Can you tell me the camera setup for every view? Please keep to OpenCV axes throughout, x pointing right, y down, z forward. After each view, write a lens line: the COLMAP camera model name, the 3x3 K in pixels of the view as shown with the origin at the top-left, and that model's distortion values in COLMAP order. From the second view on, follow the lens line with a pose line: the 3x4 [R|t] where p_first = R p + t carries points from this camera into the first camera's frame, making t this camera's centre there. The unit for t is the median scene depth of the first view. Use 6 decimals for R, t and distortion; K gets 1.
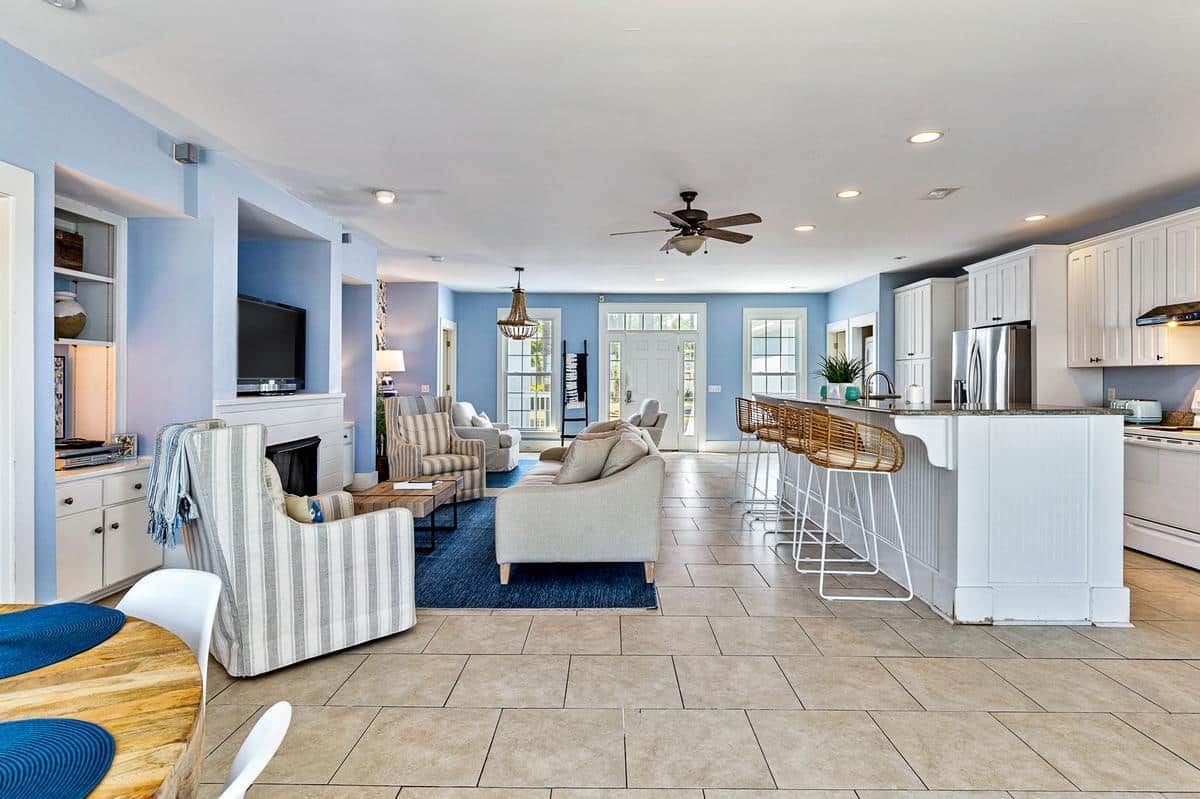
lens RADIAL K [[603.6, 0, 608.7], [0, 603.6, 378.0], [0, 0, 1]] dist [-0.000240, -0.000591]
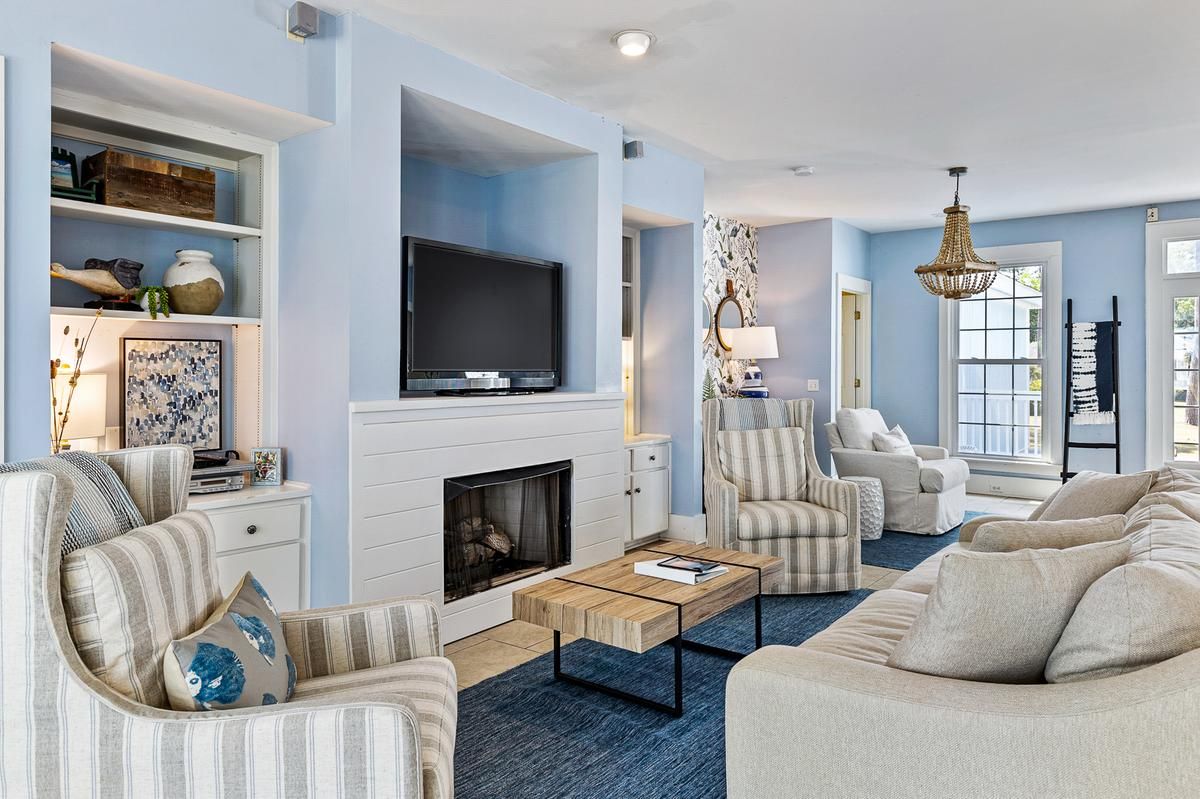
lens RADIAL K [[762.9, 0, 607.5], [0, 762.9, 367.3], [0, 0, 1]] dist [0.002981, 0.000278]
pose [[0.790723, -0.004173, -0.612160, 0.033069], [0.002779, 0.999991, -0.003228, 0.001272], [0.612168, 0.000851, 0.790727, 0.330170]]
